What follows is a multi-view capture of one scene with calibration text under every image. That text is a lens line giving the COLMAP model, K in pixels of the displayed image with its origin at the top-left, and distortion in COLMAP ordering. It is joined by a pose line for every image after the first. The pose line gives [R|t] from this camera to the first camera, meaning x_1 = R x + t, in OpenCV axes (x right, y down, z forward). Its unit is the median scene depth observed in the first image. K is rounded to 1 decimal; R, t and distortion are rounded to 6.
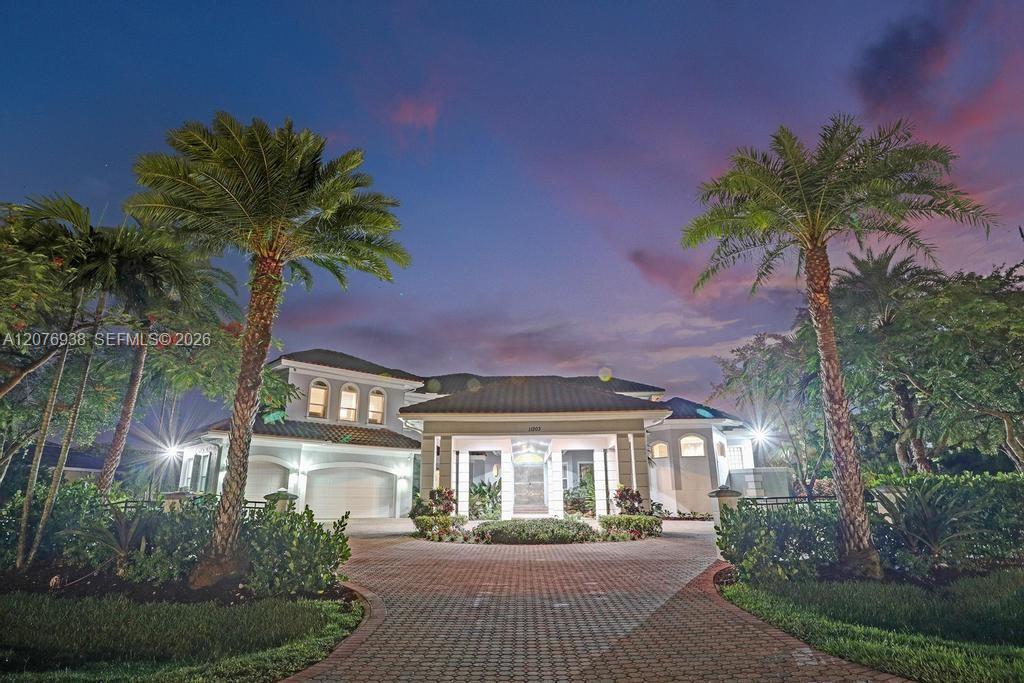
lens RADIAL K [[536.9, 0, 512.0], [0, 536.9, 341.5], [0, 0, 1]] dist [-0.076168, 0.039122]
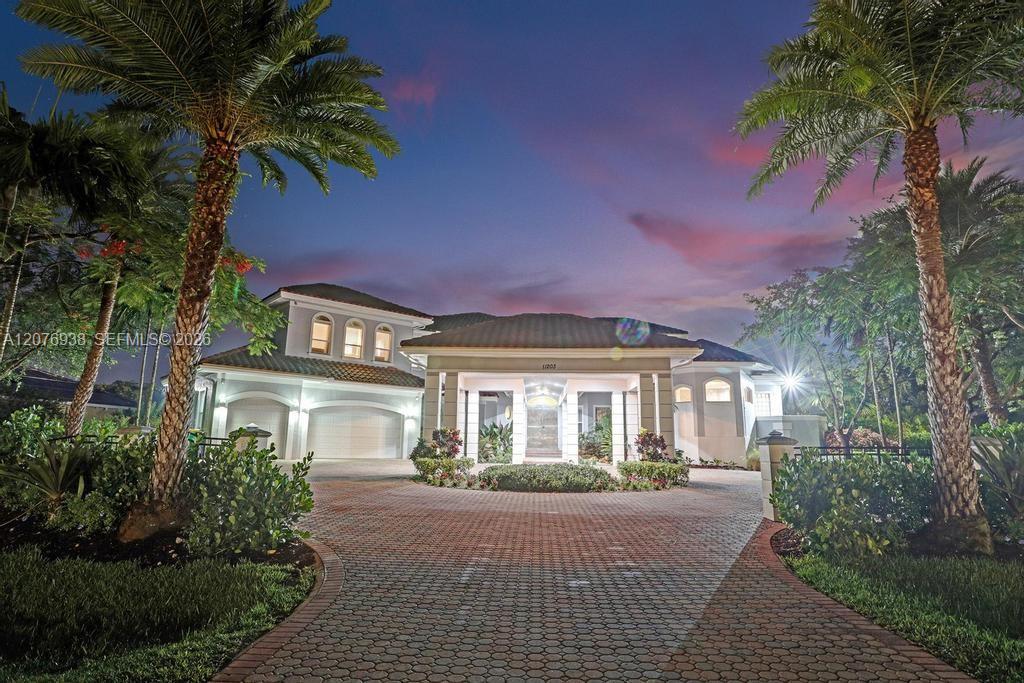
lens RADIAL K [[536.9, 0, 512.0], [0, 536.9, 341.5], [0, 0, 1]] dist [-0.076168, 0.039122]
pose [[0.999435, 0.016574, -0.029231, 0.005555], [-0.013530, 0.994753, 0.101411, 0.032207], [0.030758, -0.100958, 0.994415, 0.106630]]
